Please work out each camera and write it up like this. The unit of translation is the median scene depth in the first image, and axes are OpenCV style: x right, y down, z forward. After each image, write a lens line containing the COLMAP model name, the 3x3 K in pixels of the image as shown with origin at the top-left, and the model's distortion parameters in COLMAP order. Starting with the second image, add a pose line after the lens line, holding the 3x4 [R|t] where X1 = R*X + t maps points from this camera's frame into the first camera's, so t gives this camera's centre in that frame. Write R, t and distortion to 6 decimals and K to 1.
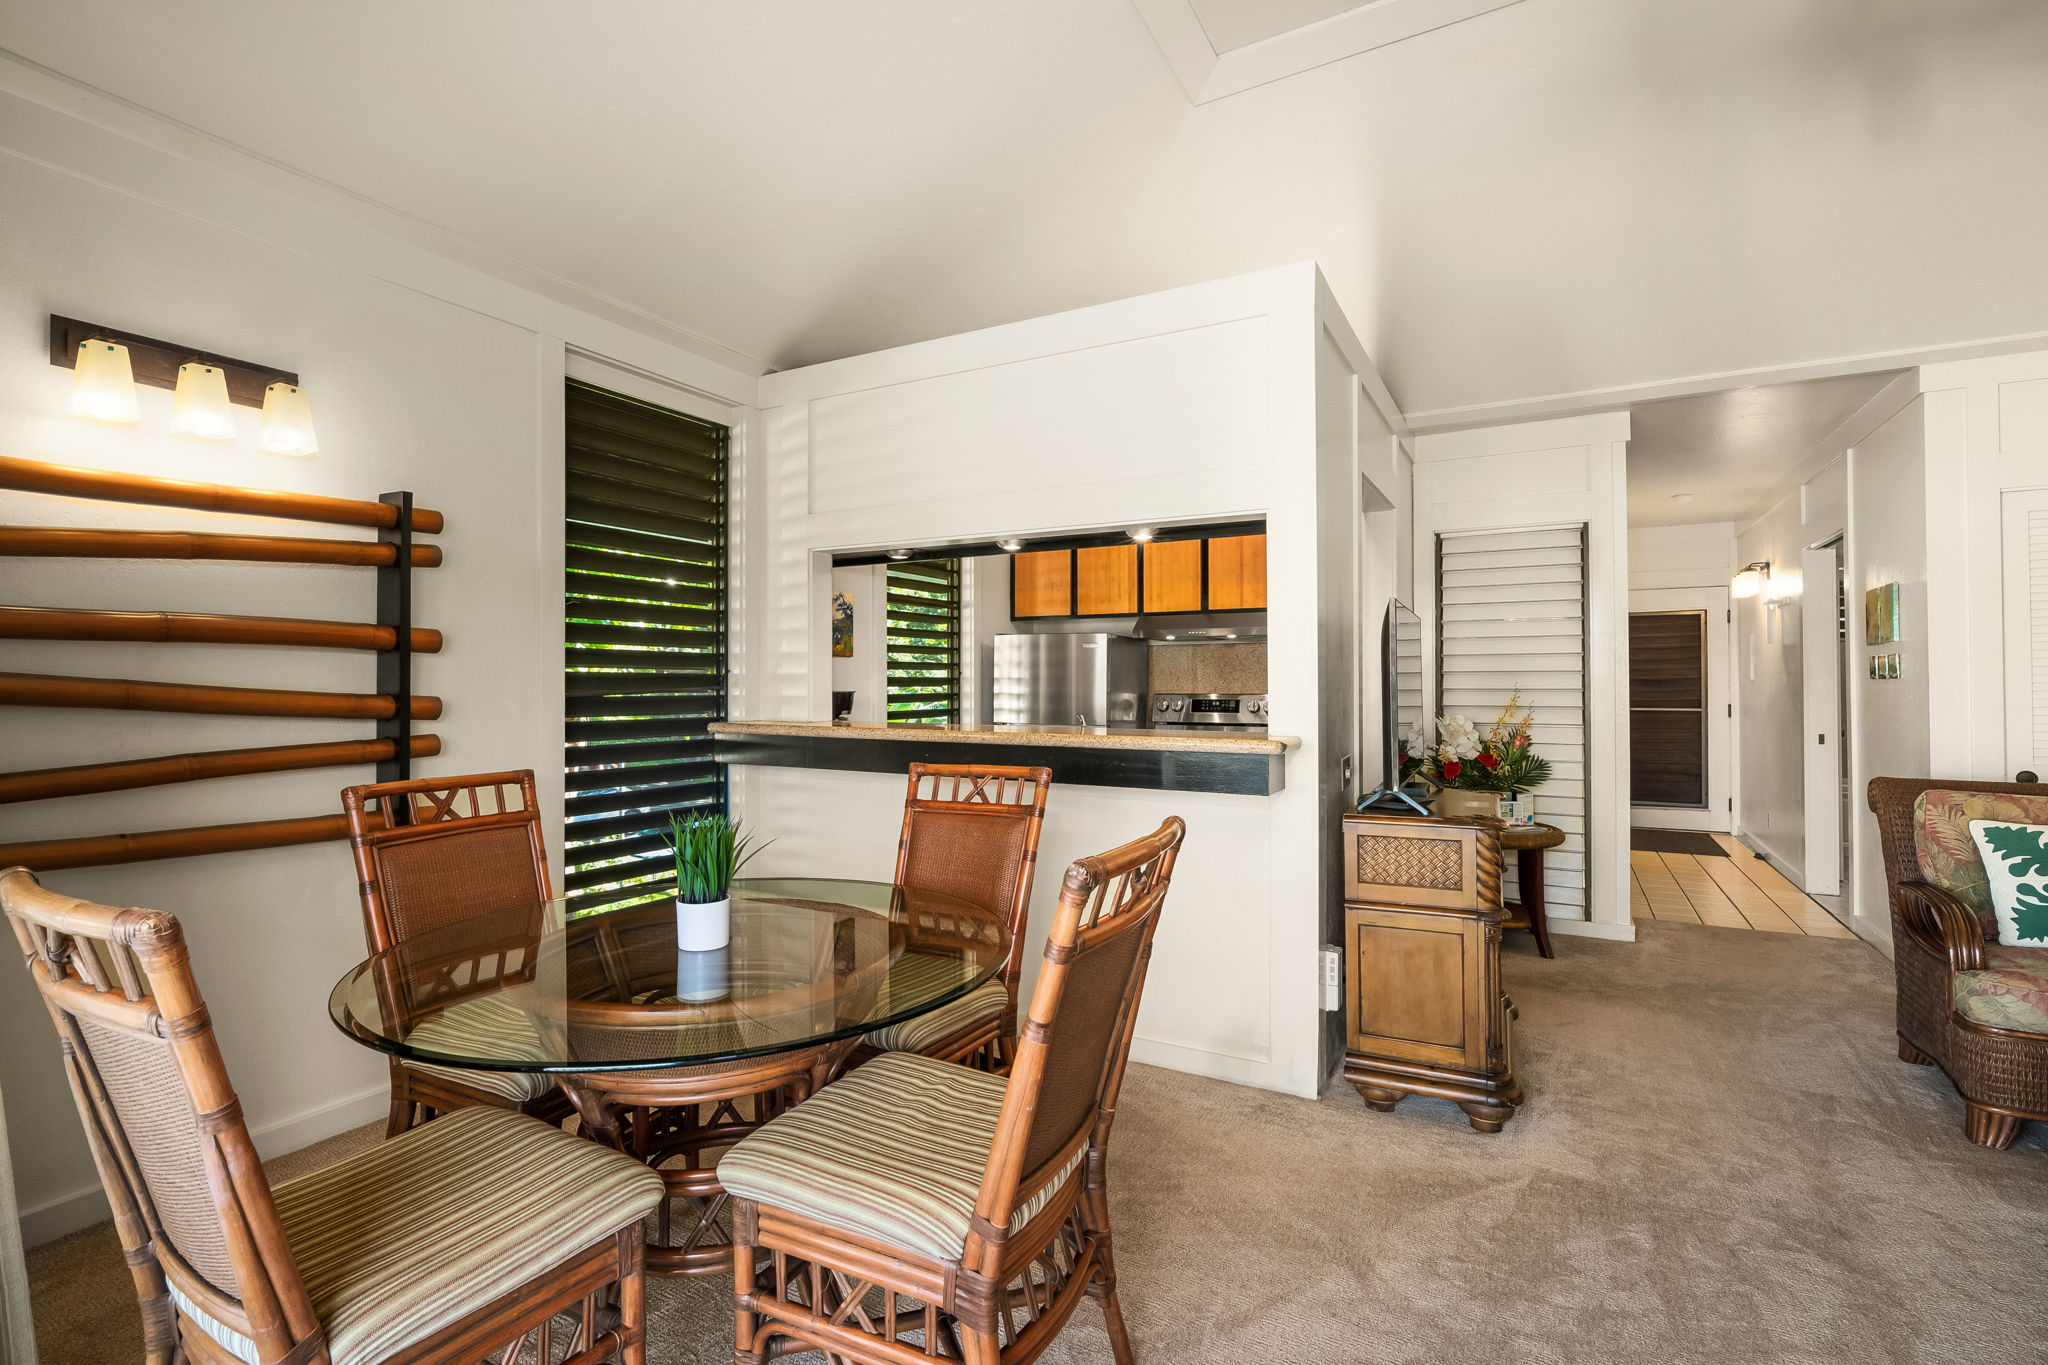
lens RADIAL K [[944.6, 0, 1012.1], [0, 944.6, 669.5], [0, 0, 1]] dist [-0.002992, 0.001237]
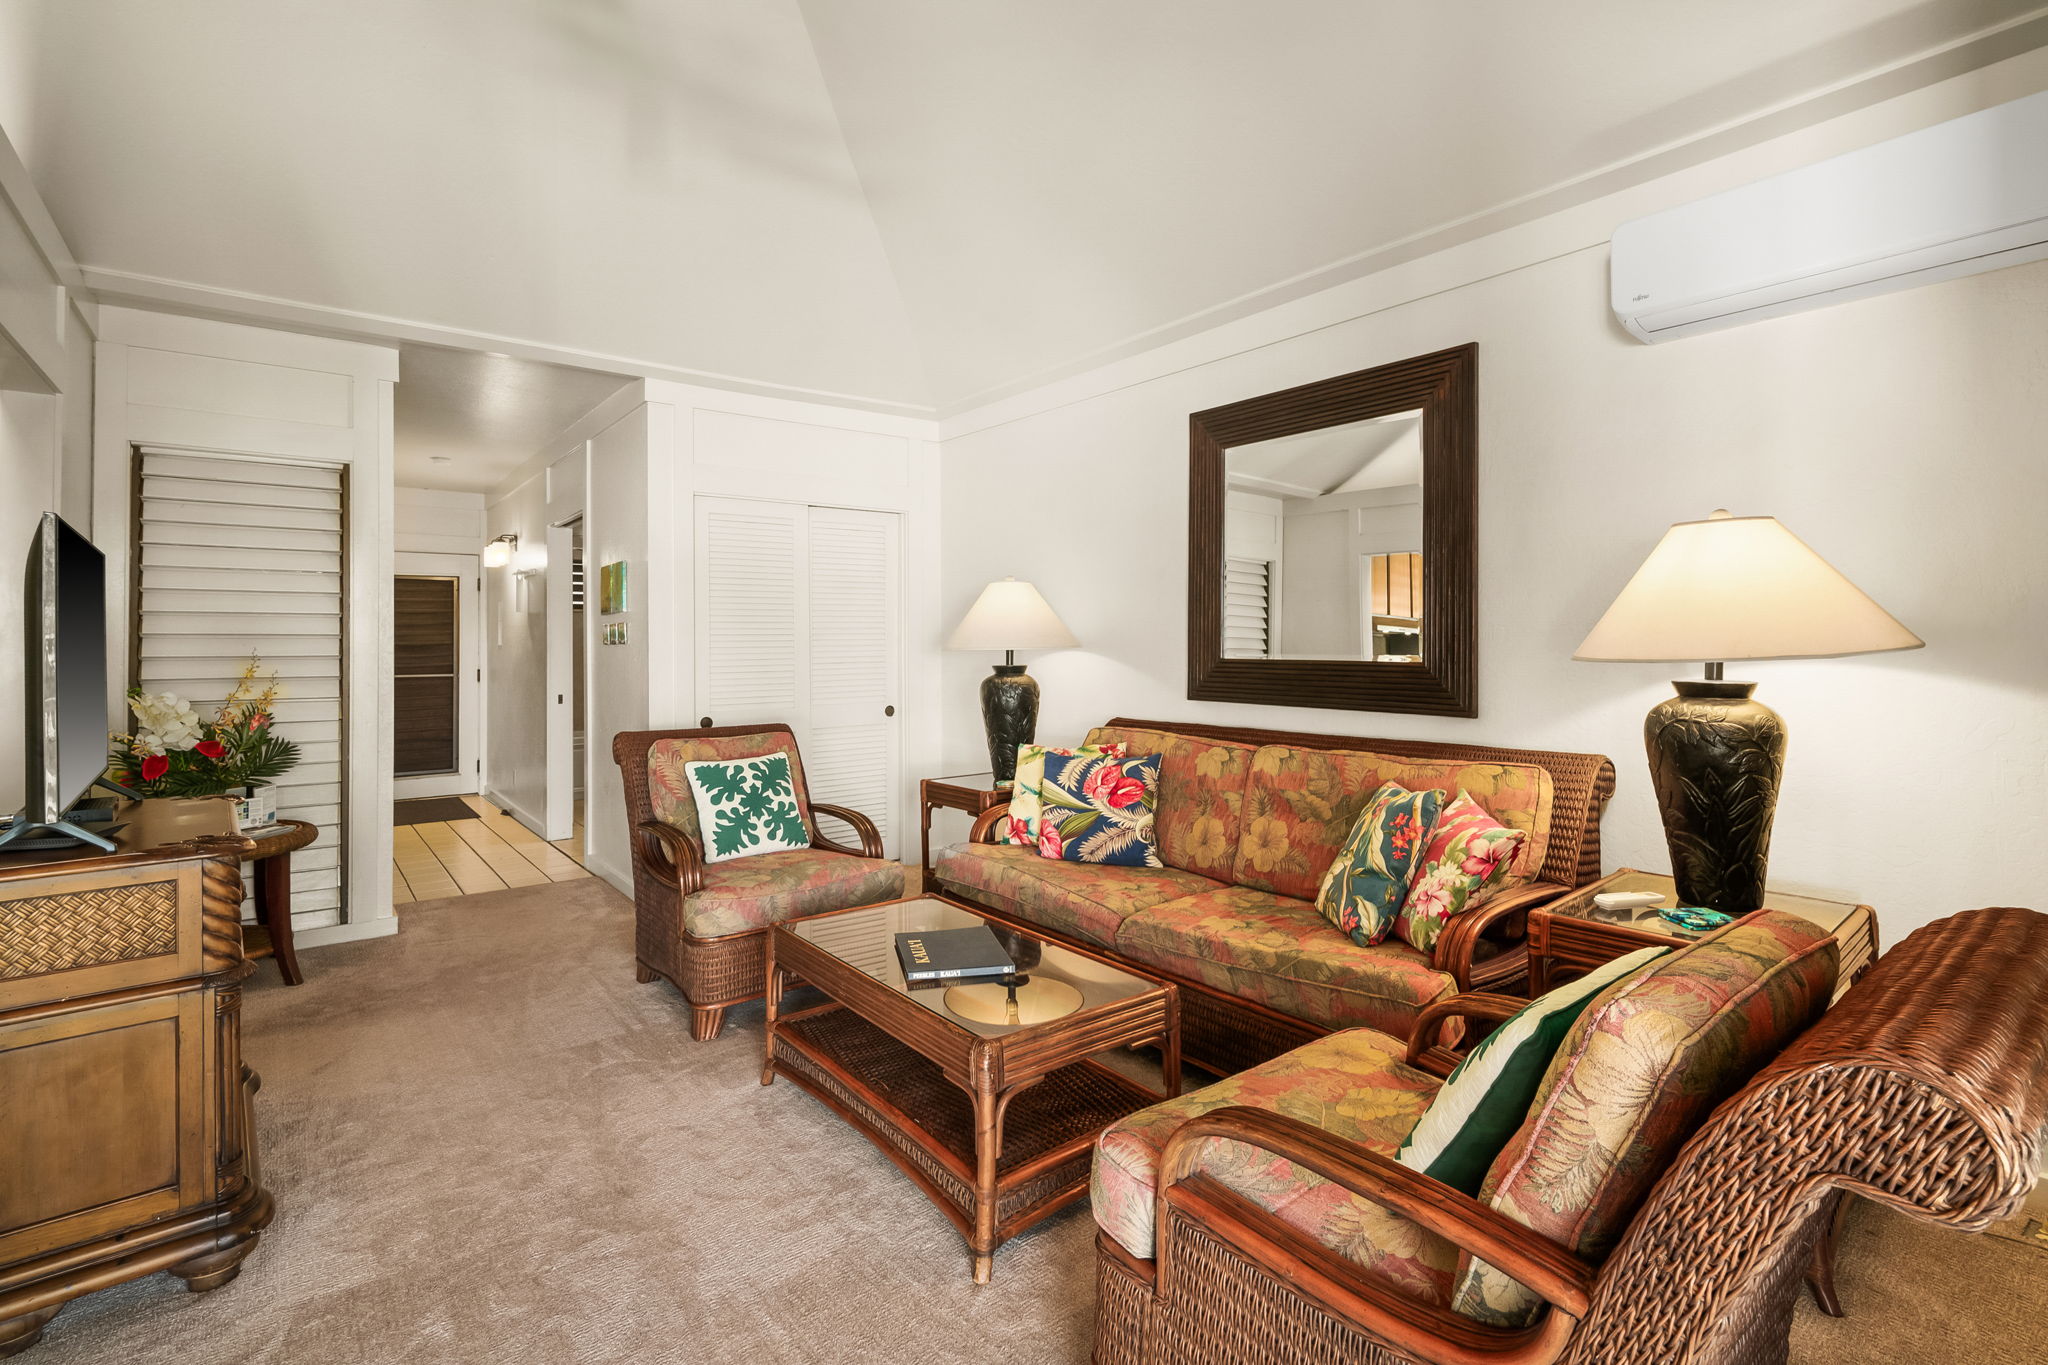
lens RADIAL K [[961.2, 0, 1016.7], [0, 961.2, 637.2], [0, 0, 1]] dist [-0.002532, 0.000272]
pose [[0.389964, 0.008217, 0.920793, 0.044391], [-0.009806, 0.999941, -0.004770, 0.002082], [-0.920778, -0.007169, 0.390022, 0.104802]]
